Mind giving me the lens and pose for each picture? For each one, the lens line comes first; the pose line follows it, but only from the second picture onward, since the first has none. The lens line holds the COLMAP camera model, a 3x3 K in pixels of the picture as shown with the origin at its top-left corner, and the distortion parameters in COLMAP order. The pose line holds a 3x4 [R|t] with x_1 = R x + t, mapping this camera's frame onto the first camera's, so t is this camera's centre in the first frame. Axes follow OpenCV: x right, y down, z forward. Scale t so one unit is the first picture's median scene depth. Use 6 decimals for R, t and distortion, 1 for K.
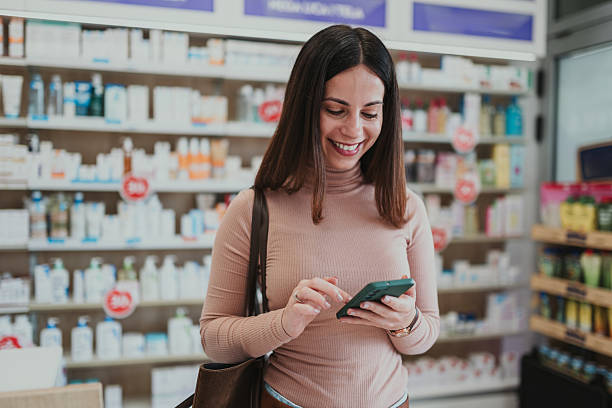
lens RADIAL K [[588.5, 0, 292.9], [0, 588.5, 196.5], [0, 0, 1]] dist [0.001405, -0.000065]
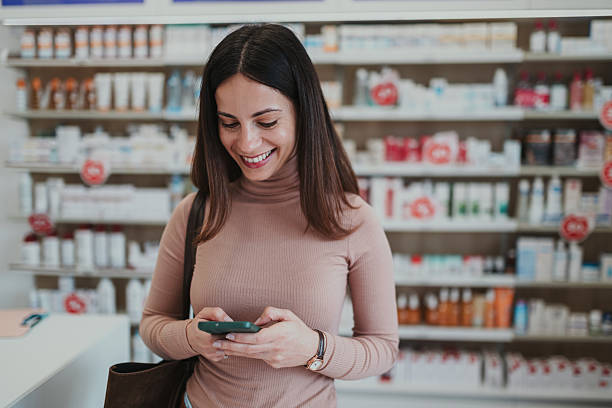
lens RADIAL K [[569.3, 0, 304.1], [0, 569.3, 191.4], [0, 0, 1]] dist [-0.002352, 0.008277]
pose [[0.931540, 0.020297, -0.363073, 0.199805], [-0.002791, 0.998811, 0.048676, -0.028950], [0.363629, -0.044331, 0.930488, 0.051365]]
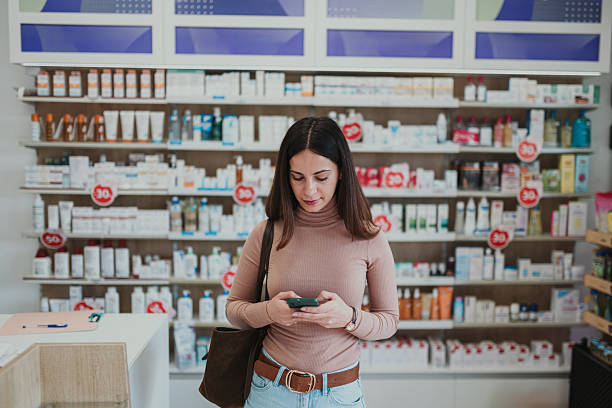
lens RADIAL K [[570.5, 0, 307.1], [0, 570.5, 195.5], [0, 0, 1]] dist [0.000195, 0.002566]
pose [[0.969081, 0.012557, -0.246424, 0.178400], [-0.004148, 0.999392, 0.034614, -0.056030], [0.246708, -0.032522, 0.968544, -0.190623]]
